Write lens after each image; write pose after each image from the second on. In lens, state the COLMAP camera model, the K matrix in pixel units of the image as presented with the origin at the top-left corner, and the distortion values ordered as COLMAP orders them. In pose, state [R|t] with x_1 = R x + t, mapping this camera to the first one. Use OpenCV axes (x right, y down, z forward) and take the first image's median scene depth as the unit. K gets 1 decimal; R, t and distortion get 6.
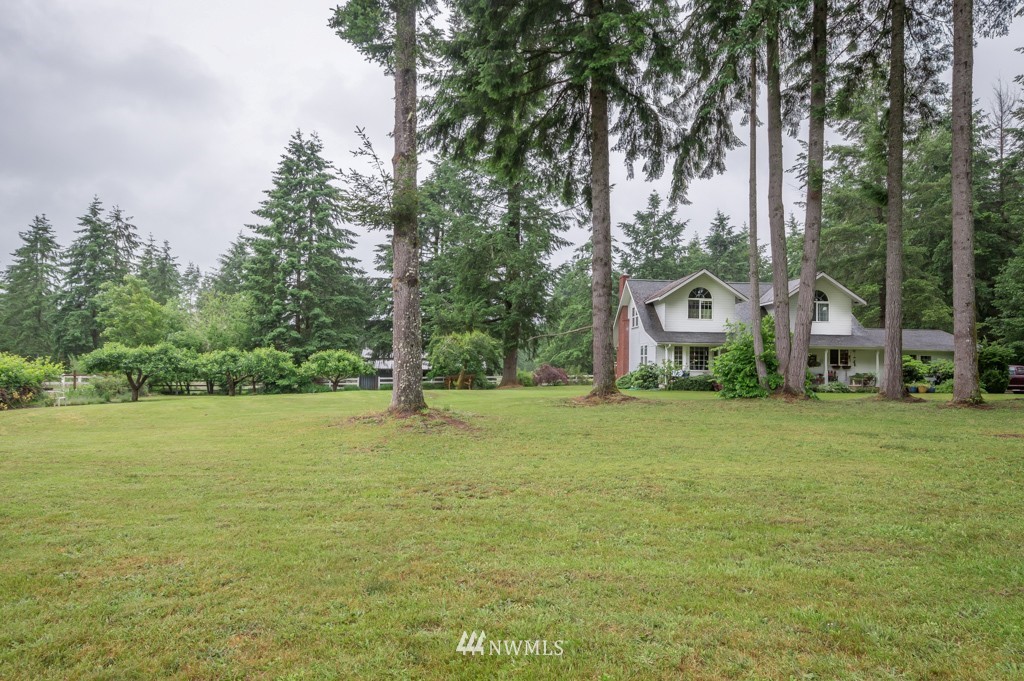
lens RADIAL K [[618.3, 0, 511.6], [0, 618.3, 338.0], [0, 0, 1]] dist [0.009213, 0.000346]
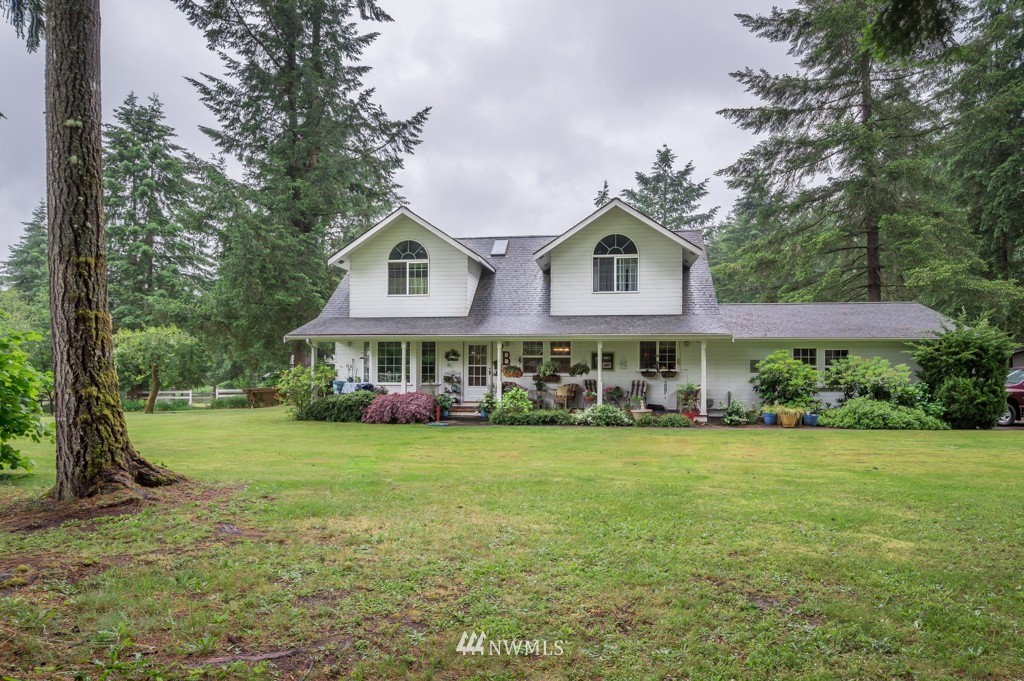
lens RADIAL K [[618.3, 0, 512.3], [0, 618.3, 345.4], [0, 0, 1]] dist [0.009213, 0.000346]
pose [[0.975814, -0.020676, -0.217621, 0.526488], [0.023450, 0.999673, 0.010172, 0.013666], [0.217339, -0.015029, 0.975980, 0.447890]]
